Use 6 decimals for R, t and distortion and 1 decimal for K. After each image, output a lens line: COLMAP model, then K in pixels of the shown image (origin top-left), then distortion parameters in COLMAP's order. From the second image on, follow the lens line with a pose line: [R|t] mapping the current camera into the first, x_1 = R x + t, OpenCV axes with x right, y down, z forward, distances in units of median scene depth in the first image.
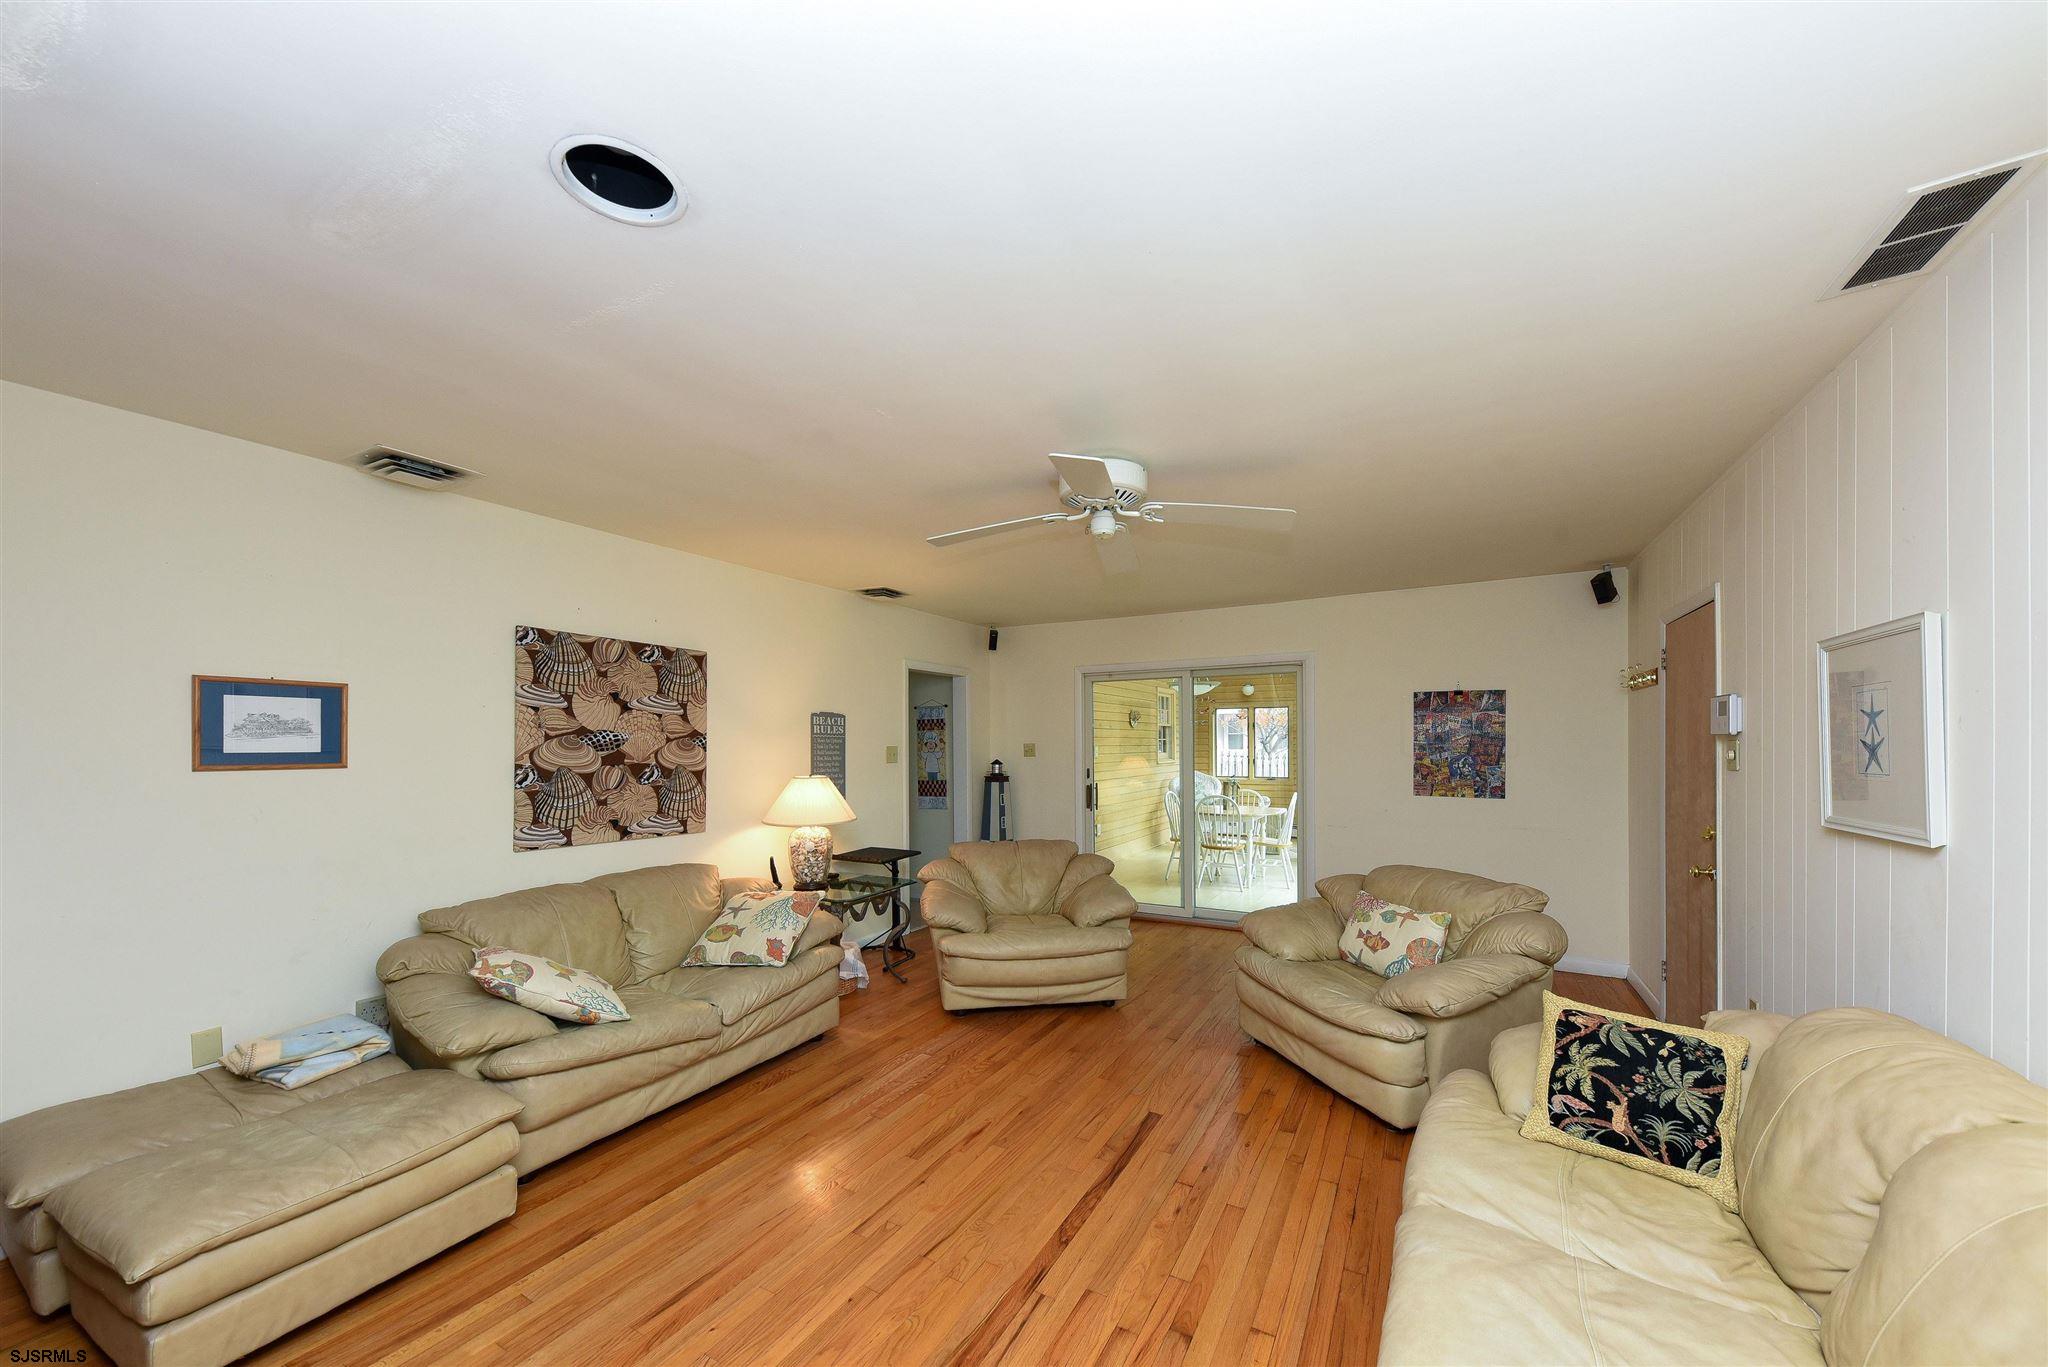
lens RADIAL K [[722.3, 0, 1021.9], [0, 722.3, 737.9], [0, 0, 1]] dist [-0.001976, -0.000035]
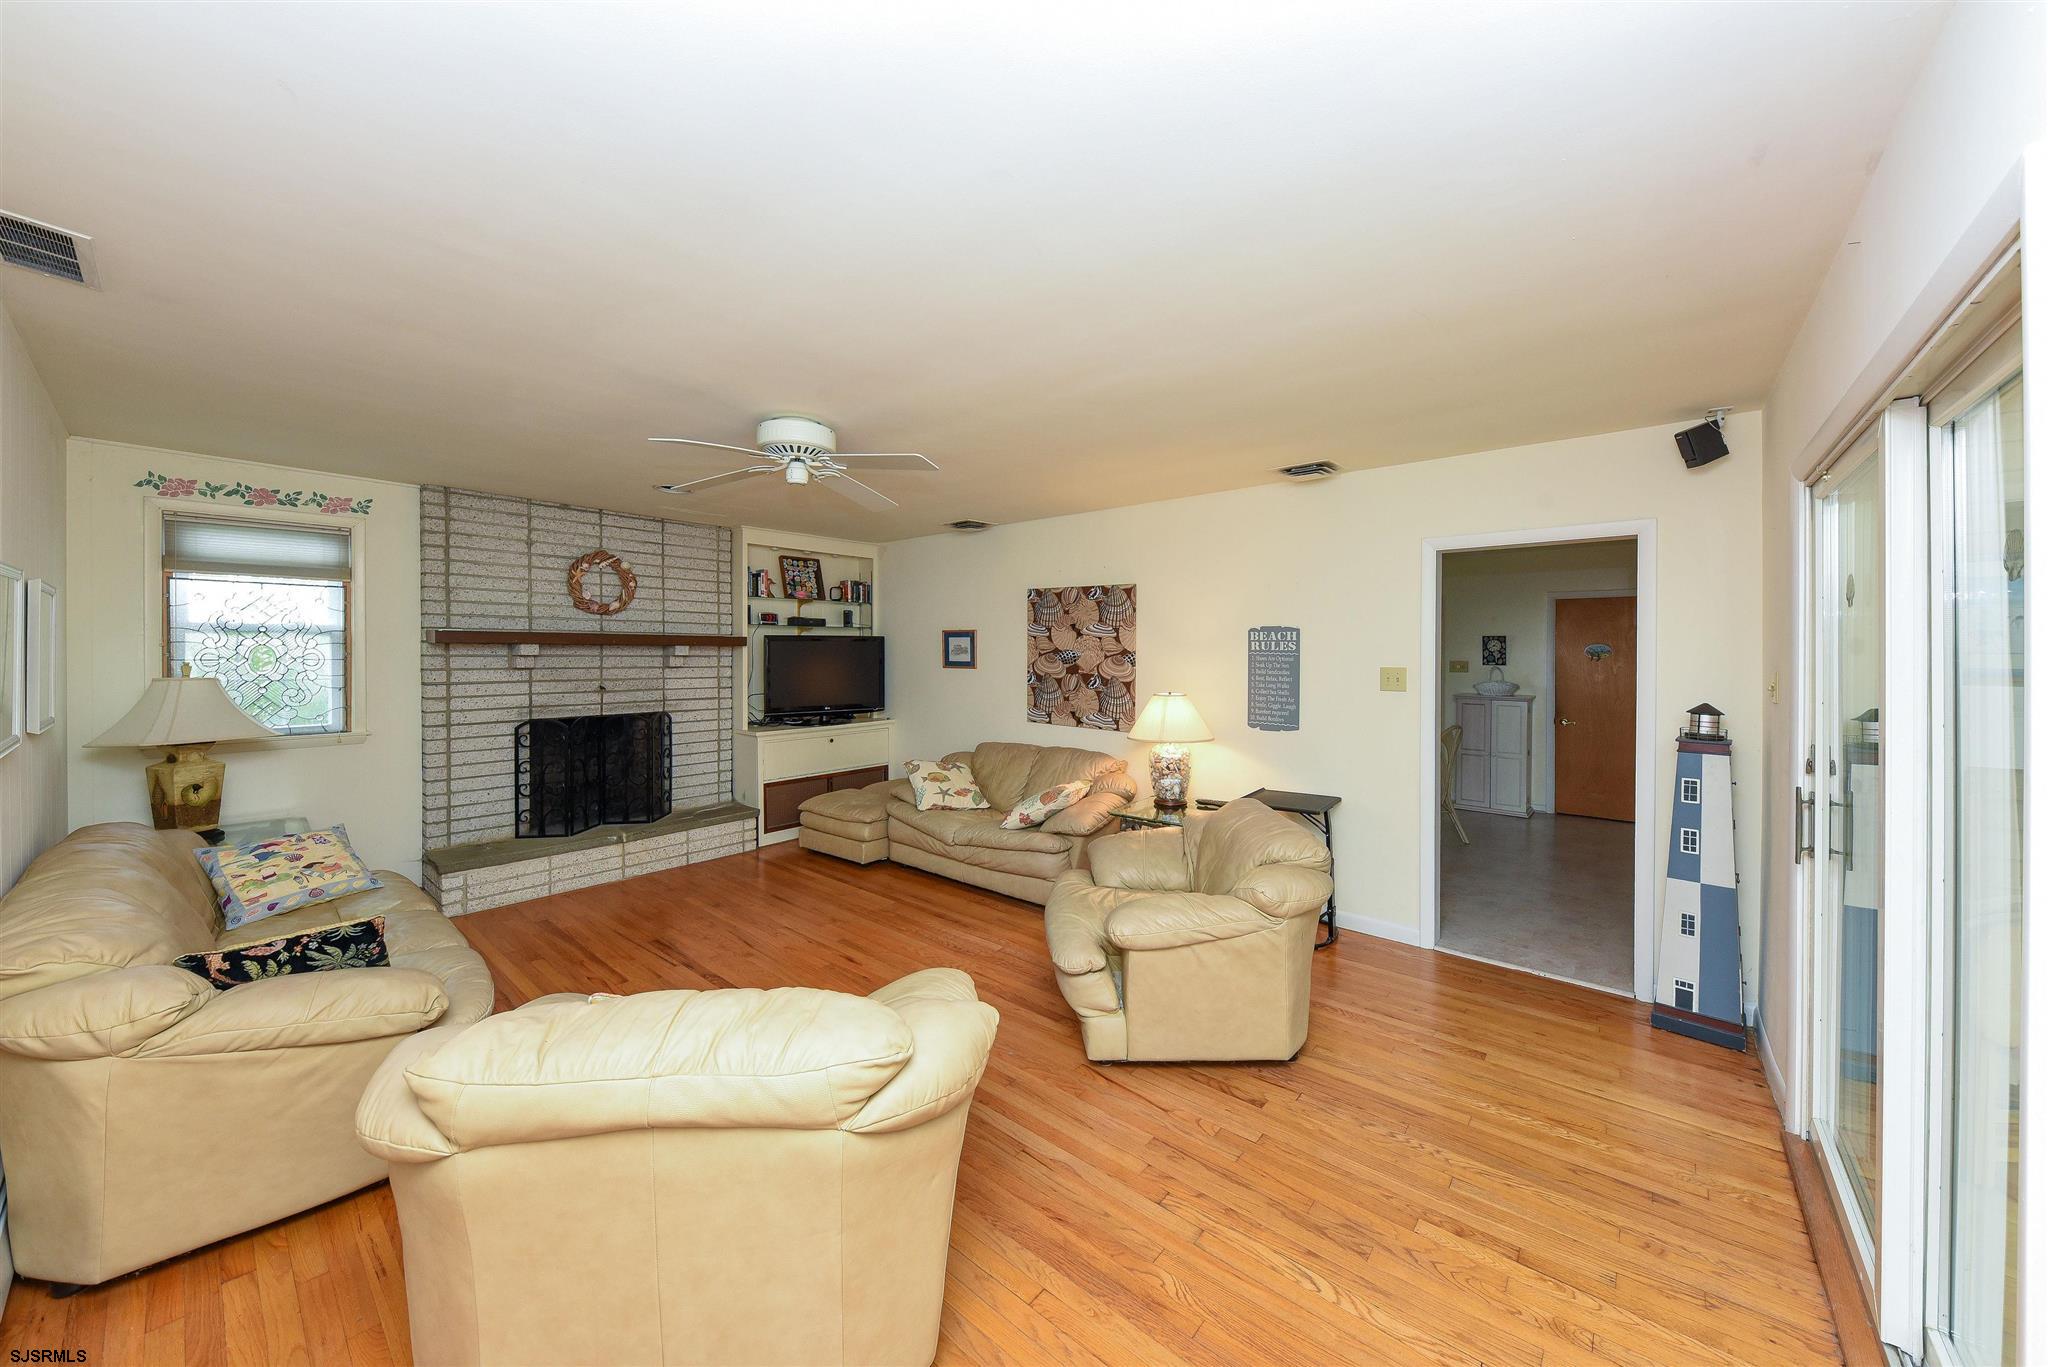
lens RADIAL K [[722.3, 0, 1031.7], [0, 722.3, 653.4], [0, 0, 1]] dist [-0.001976, -0.000035]
pose [[-0.184495, -0.002480, -0.982830, 0.859503], [-0.001872, 0.999996, -0.002172, -0.000190], [0.982832, 0.001439, -0.184499, 1.162634]]
